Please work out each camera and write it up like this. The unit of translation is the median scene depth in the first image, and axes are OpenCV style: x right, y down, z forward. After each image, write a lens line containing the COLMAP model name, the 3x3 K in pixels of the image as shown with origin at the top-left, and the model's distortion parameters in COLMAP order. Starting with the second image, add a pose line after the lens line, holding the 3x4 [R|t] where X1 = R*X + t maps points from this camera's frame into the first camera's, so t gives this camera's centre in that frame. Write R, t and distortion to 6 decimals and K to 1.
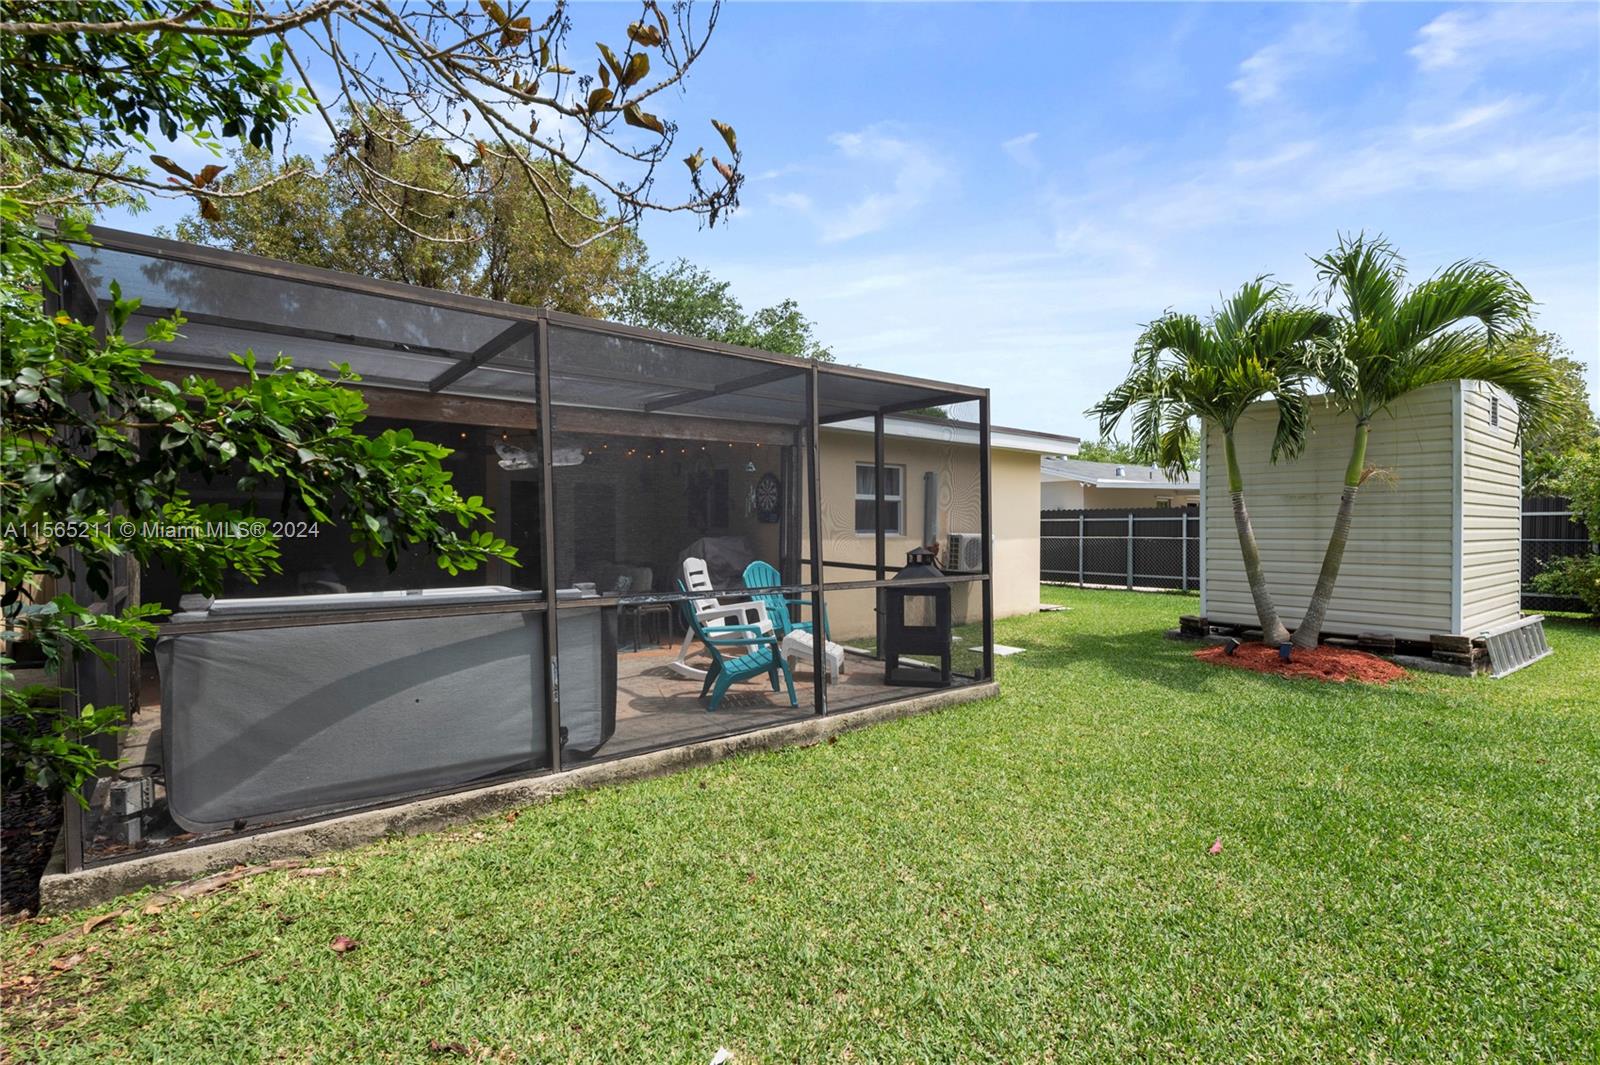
lens RADIAL K [[762.8, 0, 800.3], [0, 762.8, 530.8], [0, 0, 1]] dist [0.010397, -0.002121]
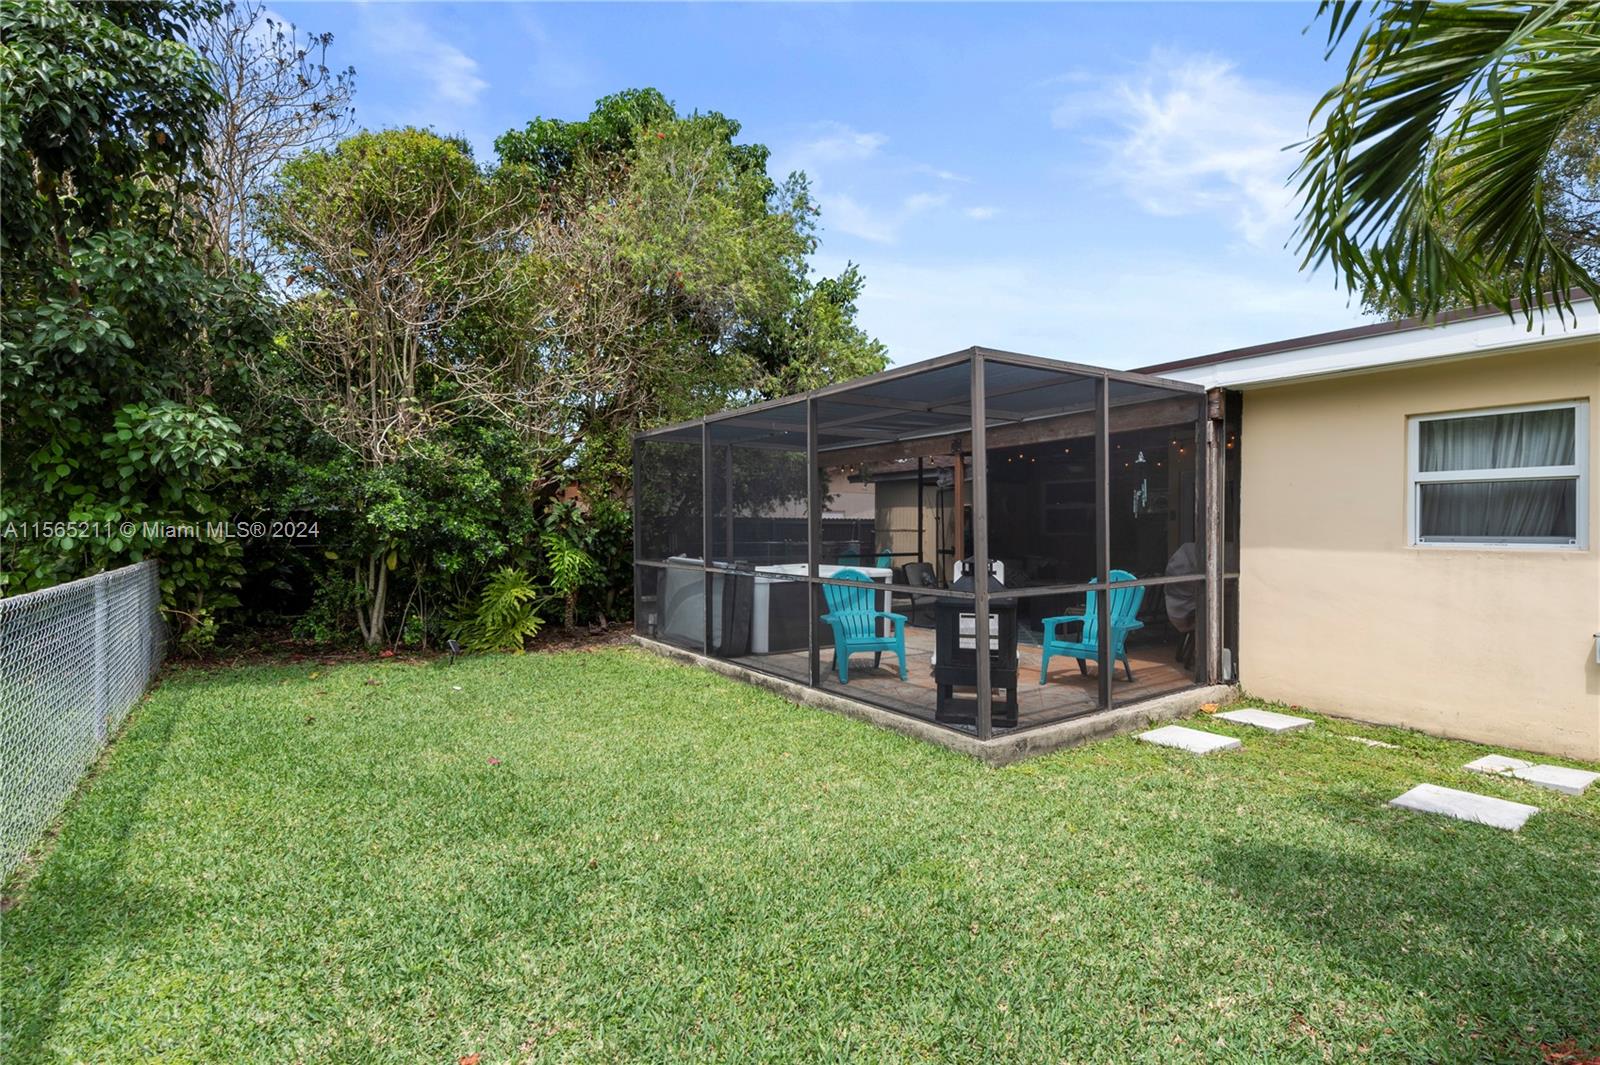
lens RADIAL K [[762.8, 0, 799.3], [0, 762.8, 527.9], [0, 0, 1]] dist [0.010397, -0.002121]
pose [[-0.066881, 0.008803, -0.997722, 1.353332], [-0.004836, 0.999946, 0.009147, -0.022568], [0.997749, 0.005436, -0.066835, 1.166772]]
